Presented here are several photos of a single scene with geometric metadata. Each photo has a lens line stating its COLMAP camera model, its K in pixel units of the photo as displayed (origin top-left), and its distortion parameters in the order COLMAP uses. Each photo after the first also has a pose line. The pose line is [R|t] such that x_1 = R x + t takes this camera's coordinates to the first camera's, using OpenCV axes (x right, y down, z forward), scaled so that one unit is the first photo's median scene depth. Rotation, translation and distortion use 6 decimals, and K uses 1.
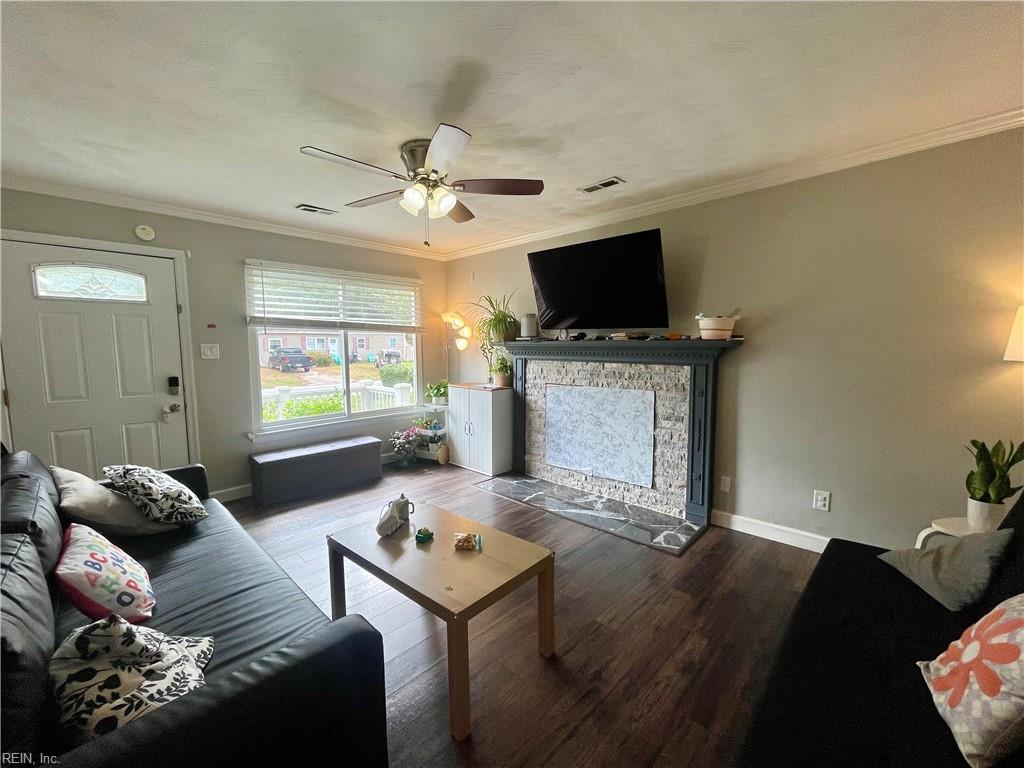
lens RADIAL K [[413.8, 0, 505.1], [0, 413.8, 384.7], [0, 0, 1]] dist [-0.001873, 0.000494]
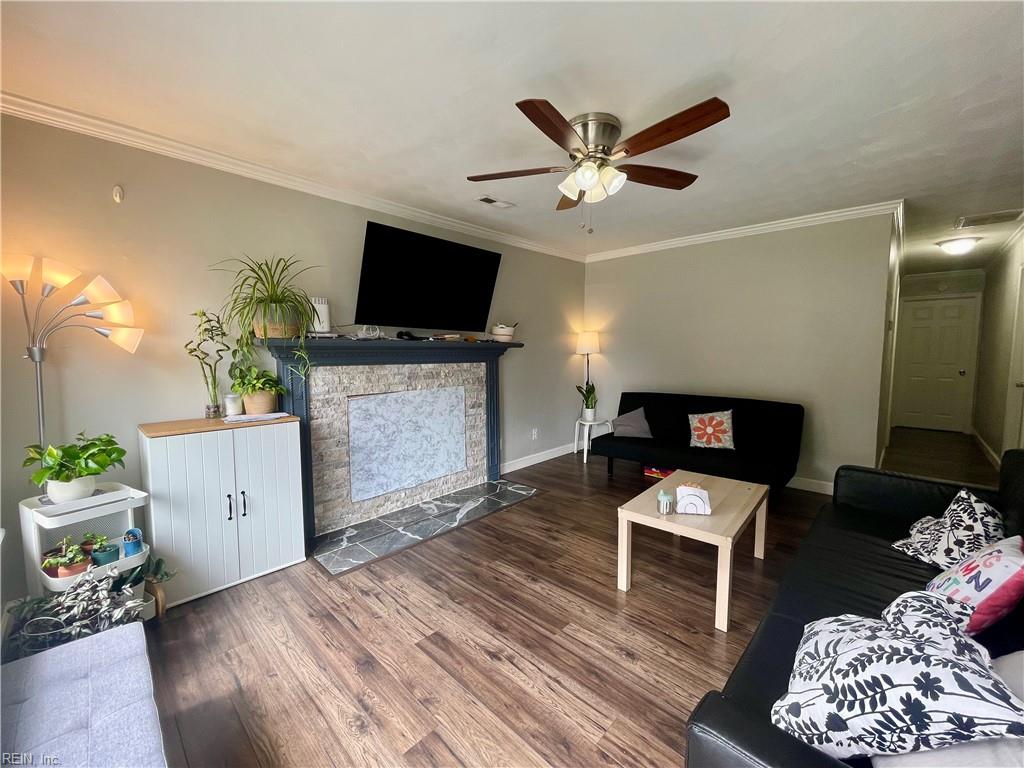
lens RADIAL K [[413.8, 0, 512.2], [0, 413.8, 383.4], [0, 0, 1]] dist [-0.001873, 0.000494]
pose [[-0.011631, -0.083735, 0.996420, -0.753220], [0.093912, 0.991992, 0.084459, -0.071848], [-0.995513, 0.094558, -0.003674, 0.823477]]
